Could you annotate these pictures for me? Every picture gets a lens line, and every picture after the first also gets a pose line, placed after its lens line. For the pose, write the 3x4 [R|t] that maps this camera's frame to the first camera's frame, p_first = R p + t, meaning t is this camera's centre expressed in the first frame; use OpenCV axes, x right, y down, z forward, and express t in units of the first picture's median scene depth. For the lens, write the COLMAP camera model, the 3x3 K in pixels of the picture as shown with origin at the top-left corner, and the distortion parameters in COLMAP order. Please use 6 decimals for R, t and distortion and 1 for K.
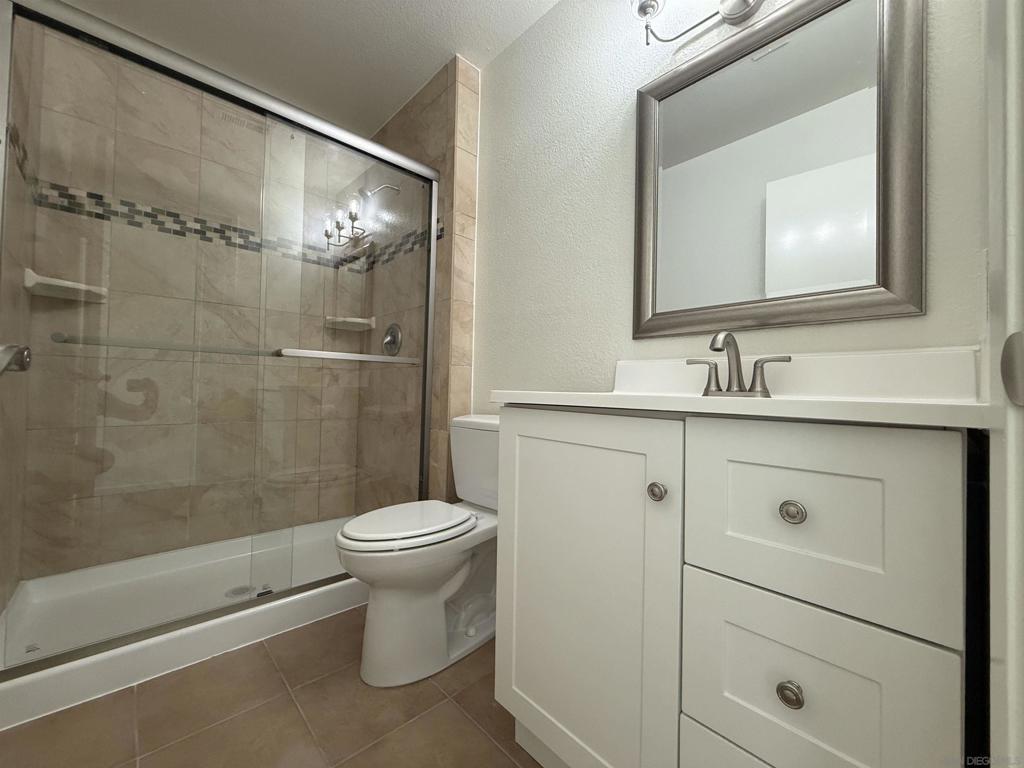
lens RADIAL K [[411.3, 0, 512.0], [0, 411.3, 384.0], [0, 0, 1]] dist [0.000698, 0.000168]
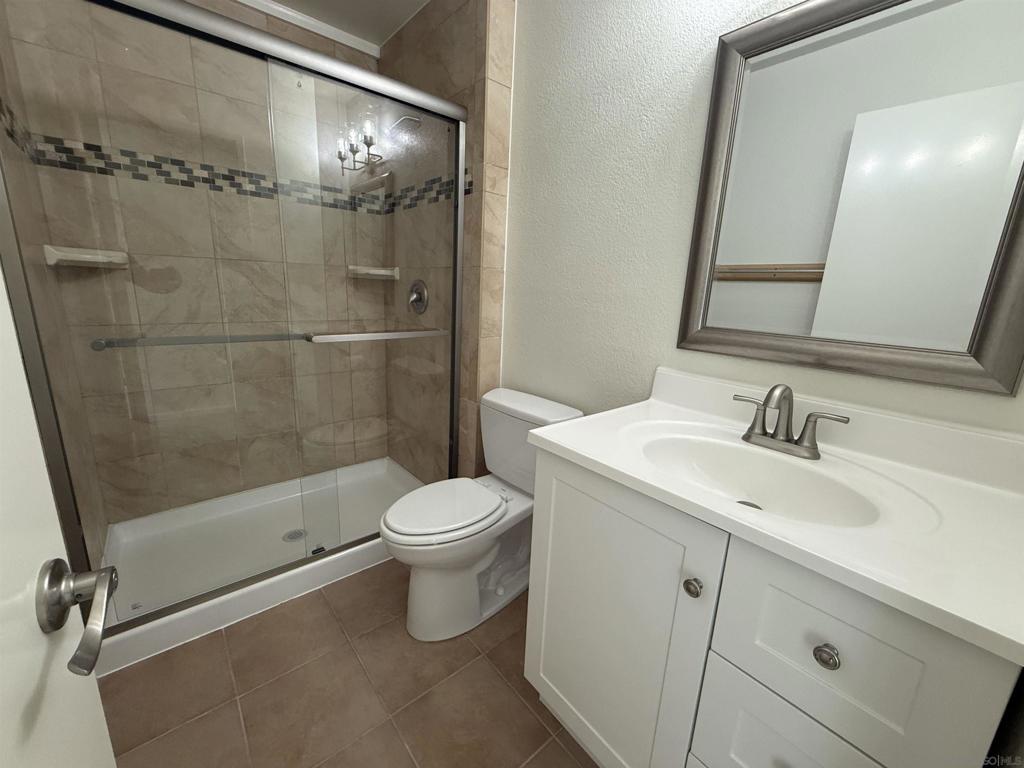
lens RADIAL K [[411.5, 0, 512.0], [0, 411.5, 384.0], [0, 0, 1]] dist [0.000074, -0.000007]
pose [[0.998568, 0.033042, -0.042073, -0.028383], [-0.021741, 0.969235, 0.245176, -0.175066], [0.048880, -0.243910, 0.968565, 0.032909]]
